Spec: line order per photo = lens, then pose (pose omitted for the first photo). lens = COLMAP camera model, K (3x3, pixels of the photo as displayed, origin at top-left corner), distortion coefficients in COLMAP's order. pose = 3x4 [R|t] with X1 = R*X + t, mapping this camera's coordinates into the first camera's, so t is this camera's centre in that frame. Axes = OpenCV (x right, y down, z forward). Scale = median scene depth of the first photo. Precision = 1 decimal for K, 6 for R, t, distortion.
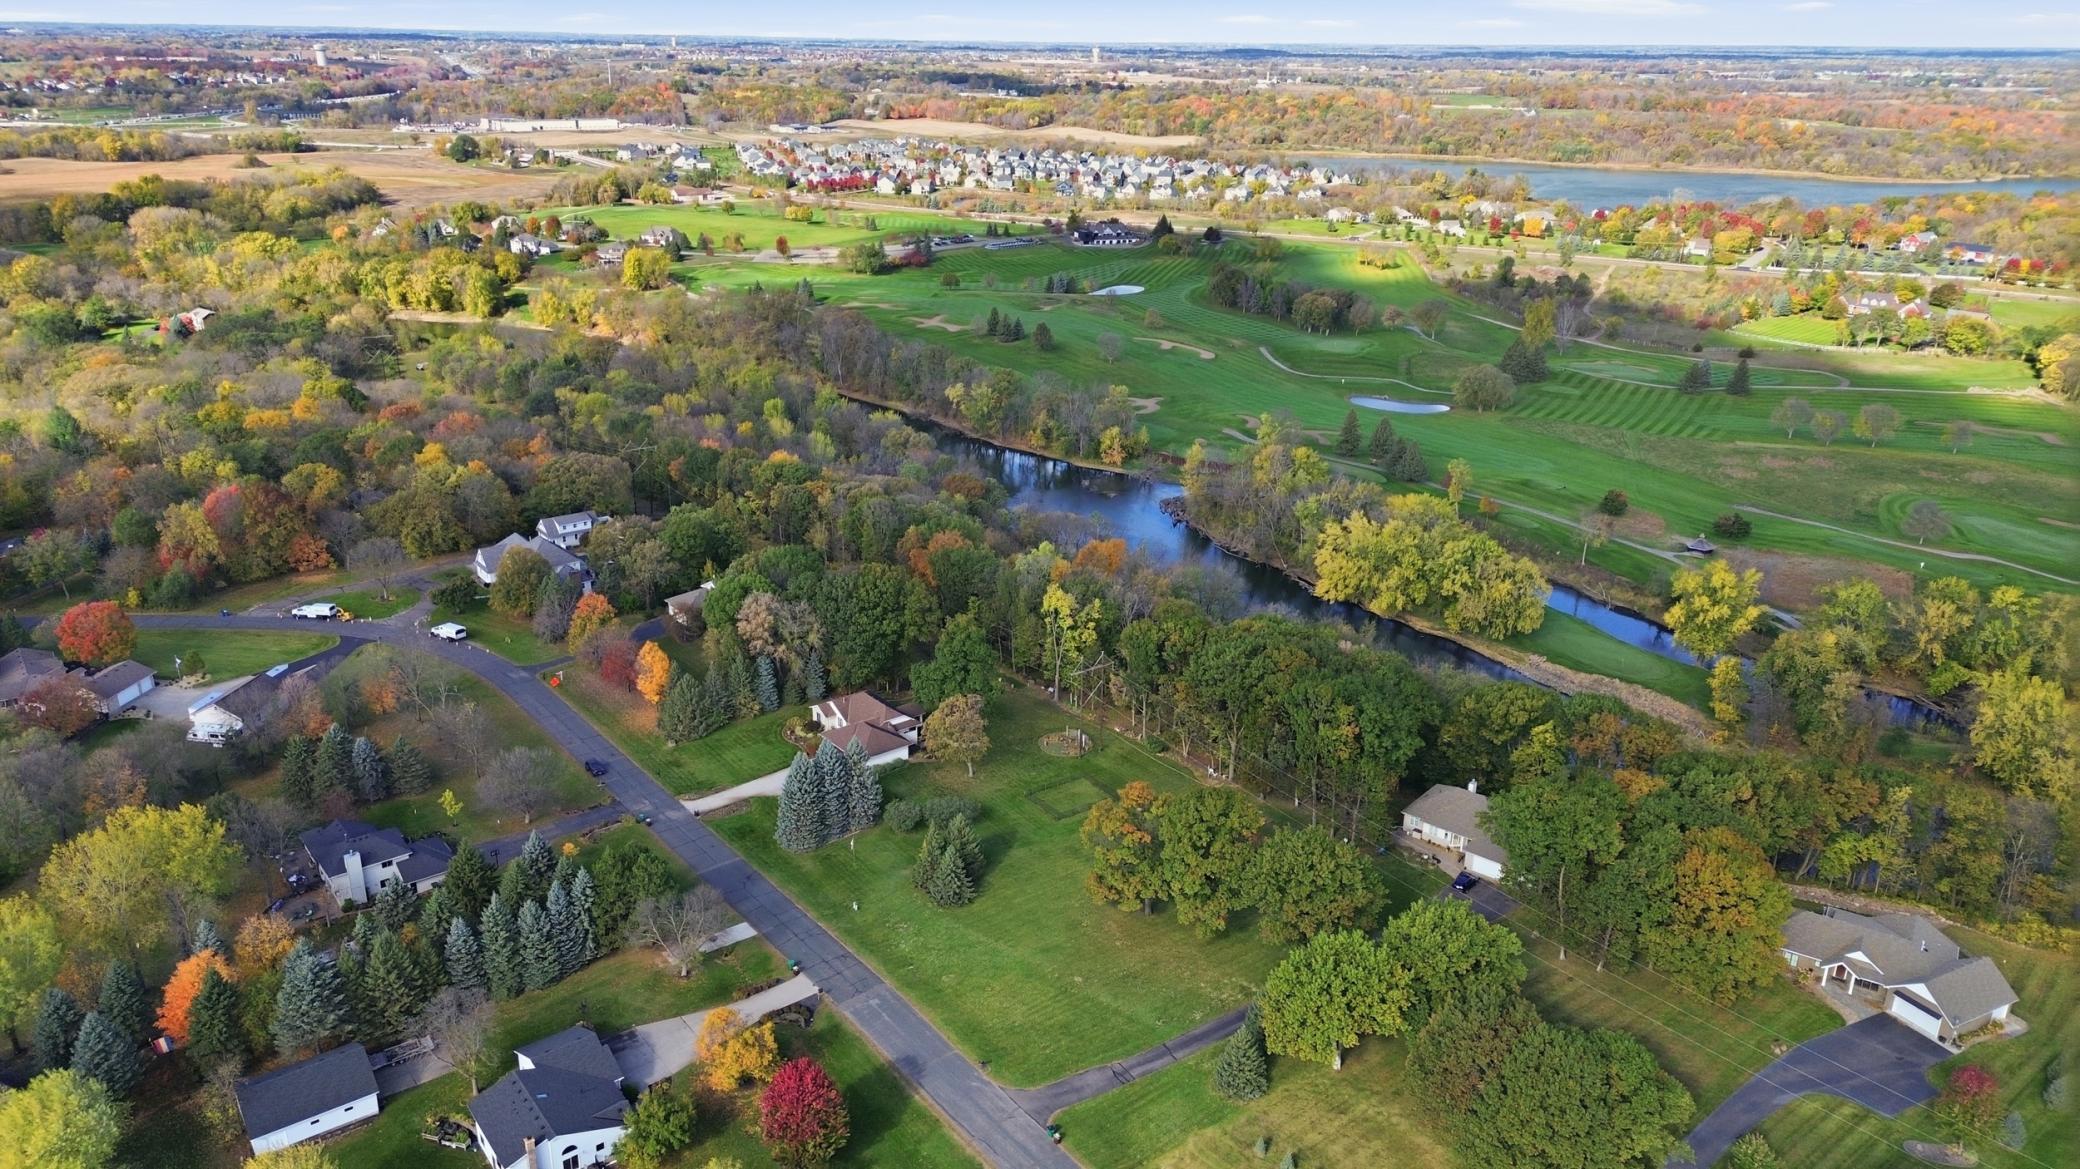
lens RADIAL K [[1464.3, 0, 1035.3], [0, 1464.3, 582.8], [0, 0, 1]] dist [0.075804, -0.063805]
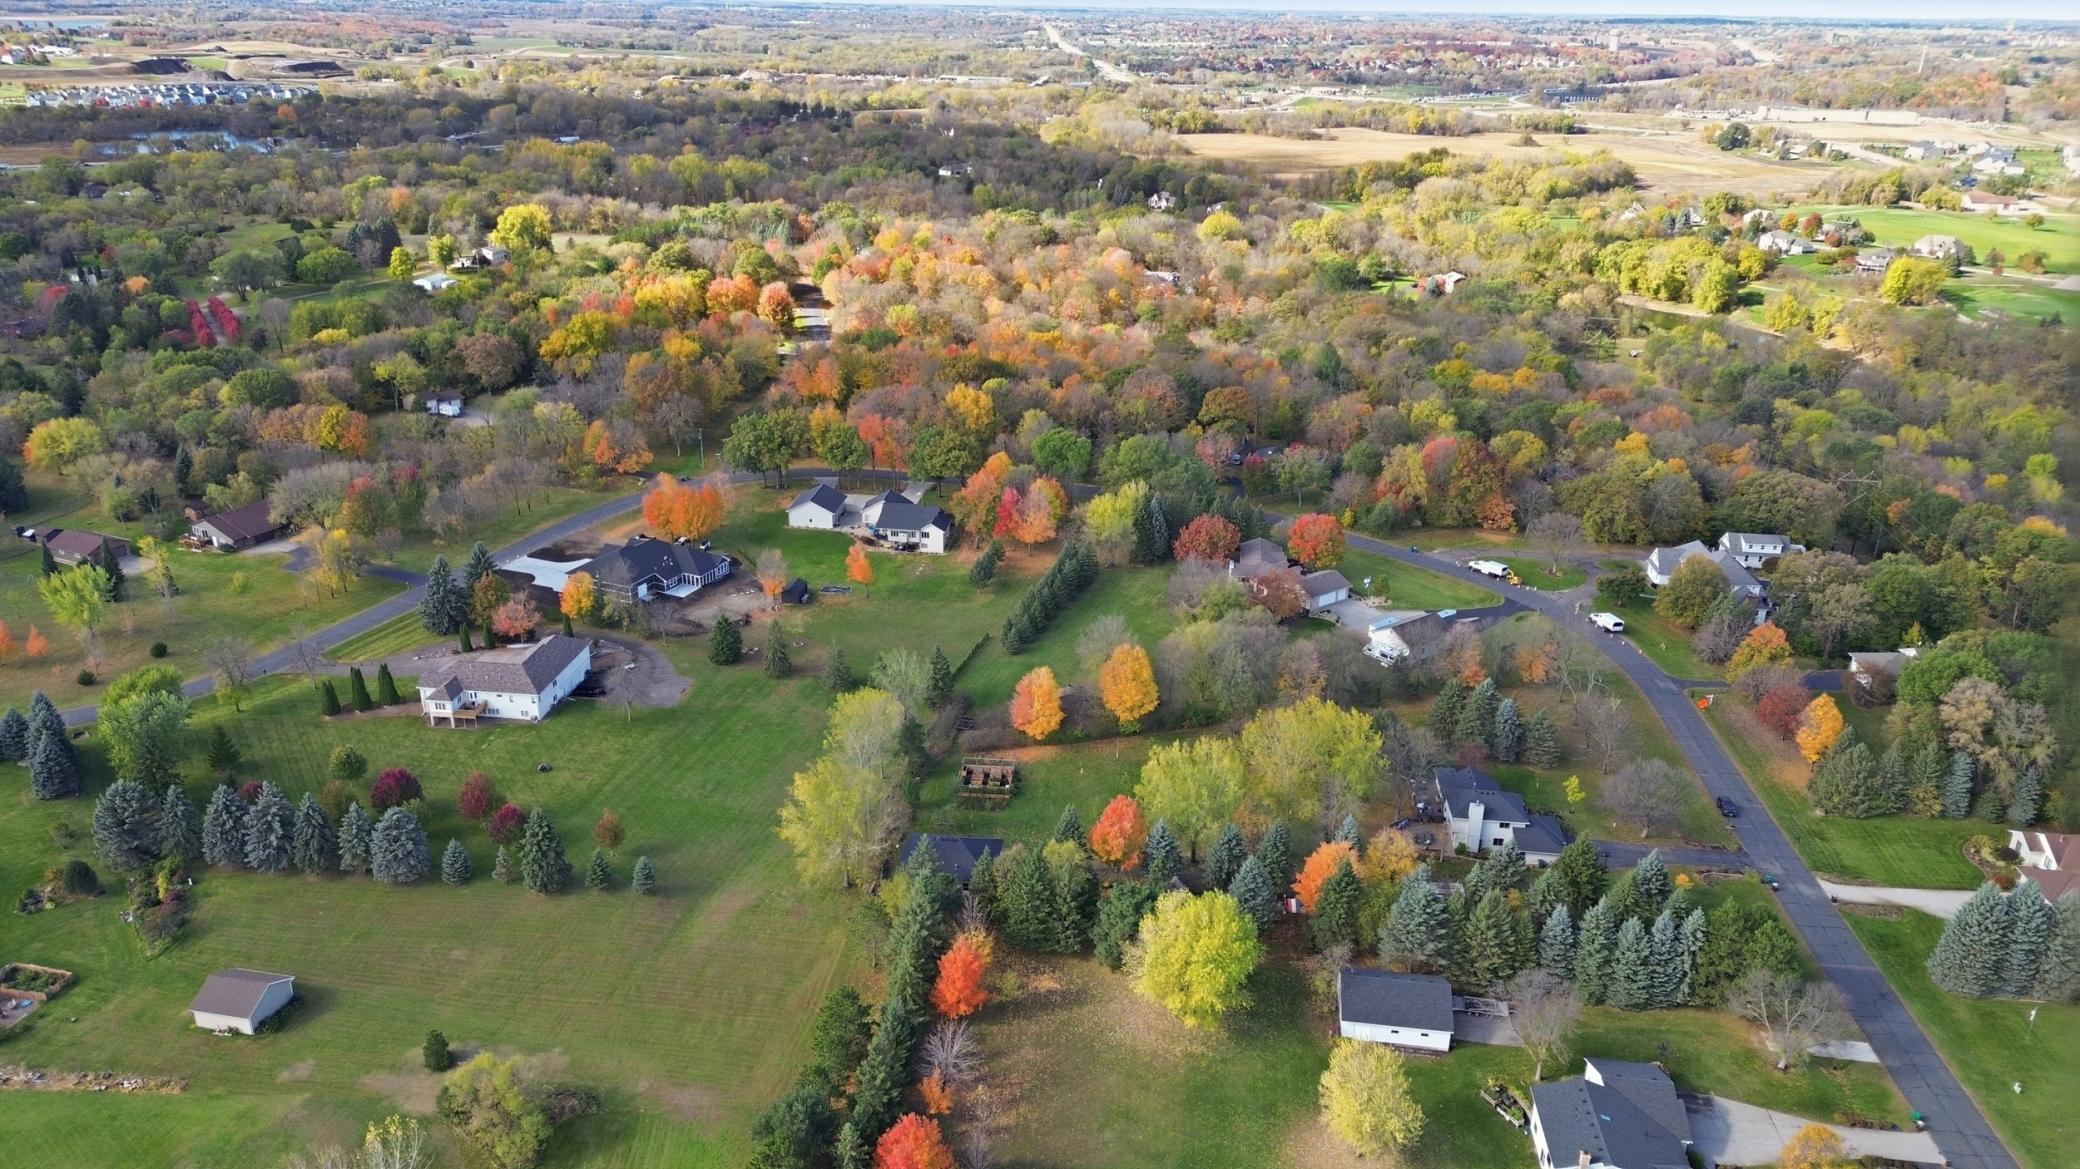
lens RADIAL K [[1464.3, 0, 1035.3], [0, 1464.3, 582.8], [0, 0, 1]] dist [0.075804, -0.063805]
pose [[0.716032, 0.258662, -0.648376, -0.015551], [-0.252839, 0.961849, 0.104497, 0.000535], [0.650669, 0.089112, 0.754115, -0.002038]]
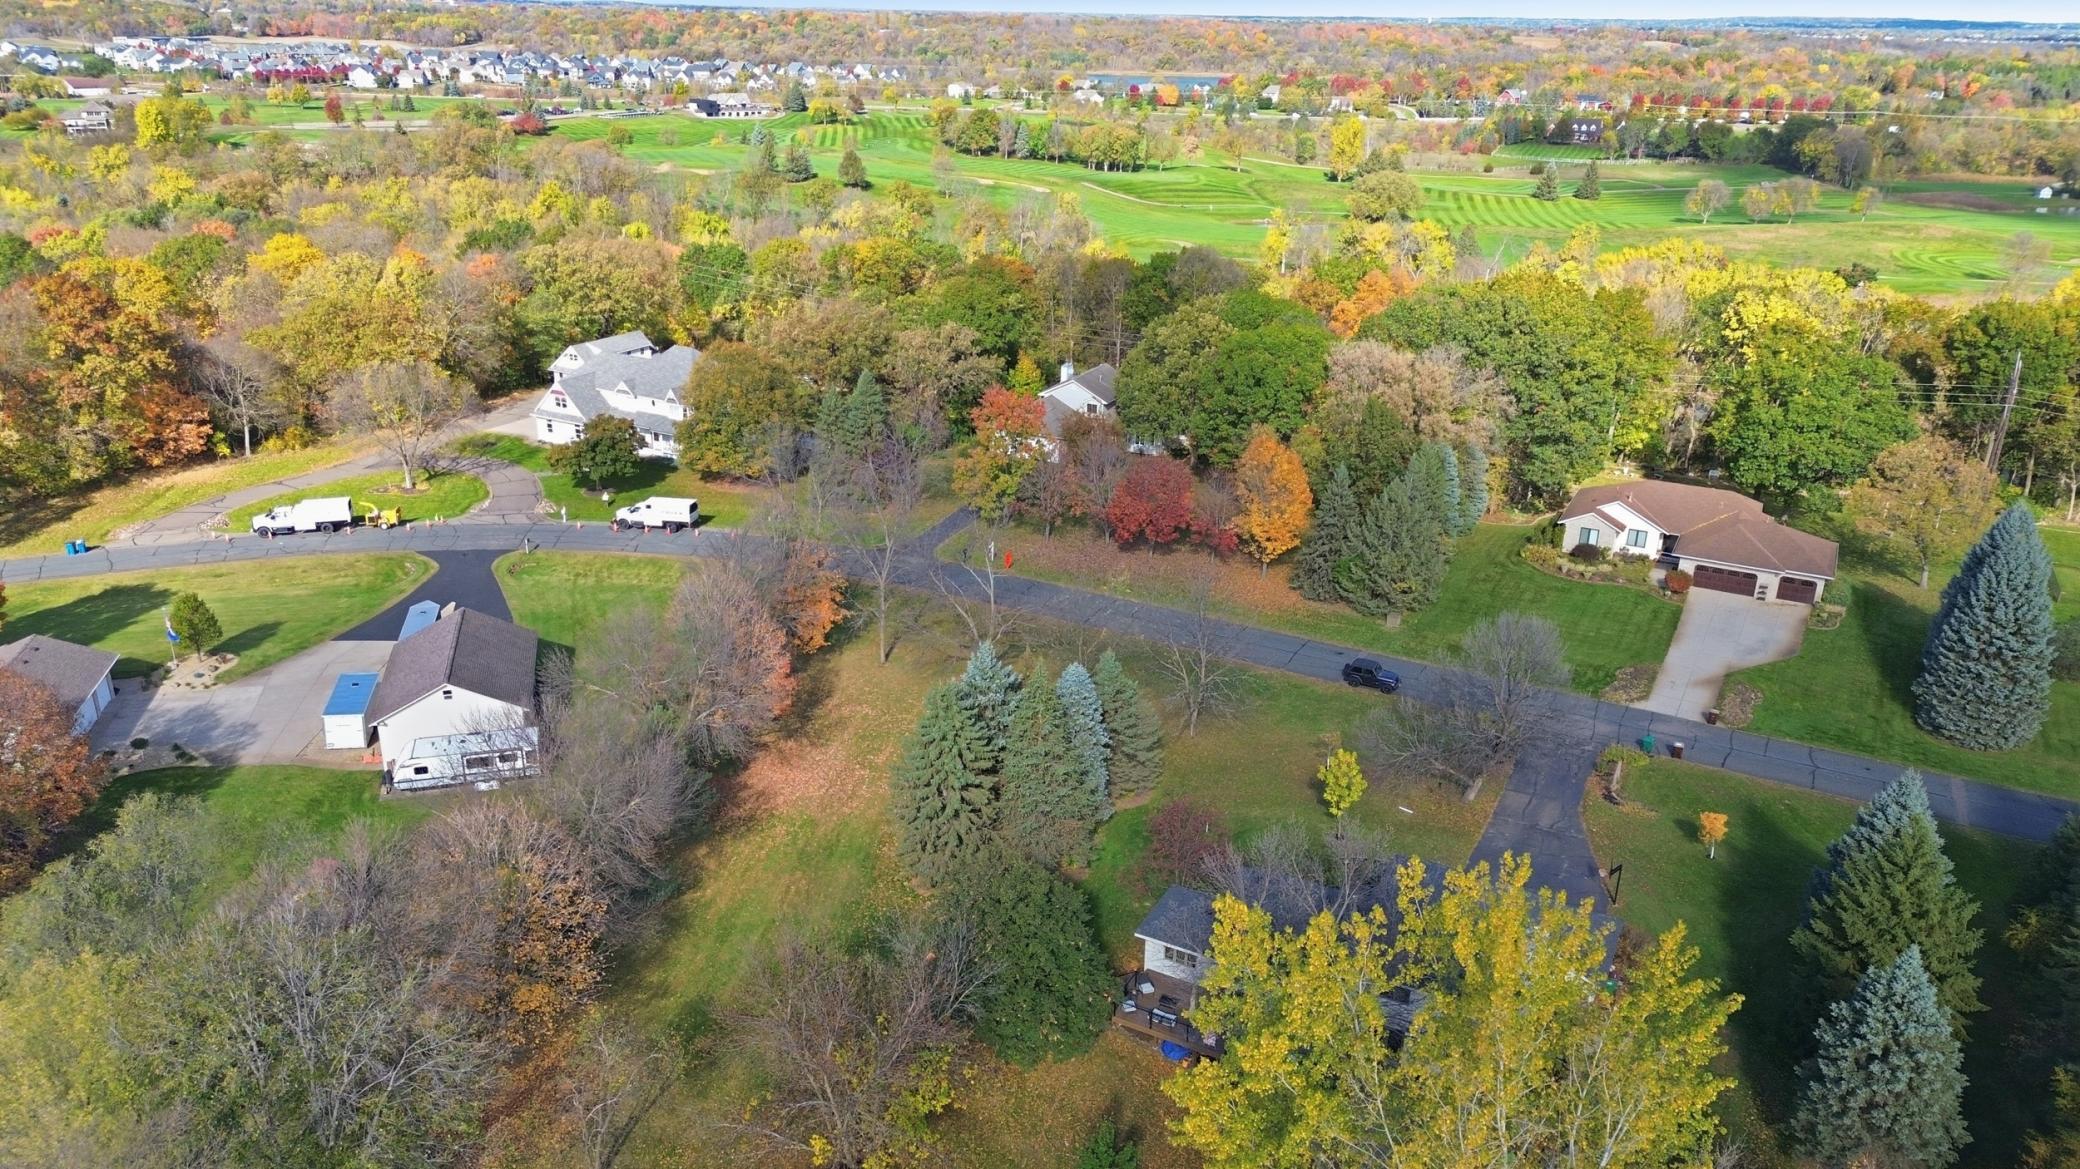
lens RADIAL K [[1464.3, 0, 1035.3], [0, 1464.3, 582.8], [0, 0, 1]] dist [0.075804, -0.063805]
pose [[0.916008, -0.140112, 0.375895, -0.225233], [0.132321, 0.990111, 0.046606, 0.023854], [-0.378708, 0.007047, 0.925489, 0.241550]]
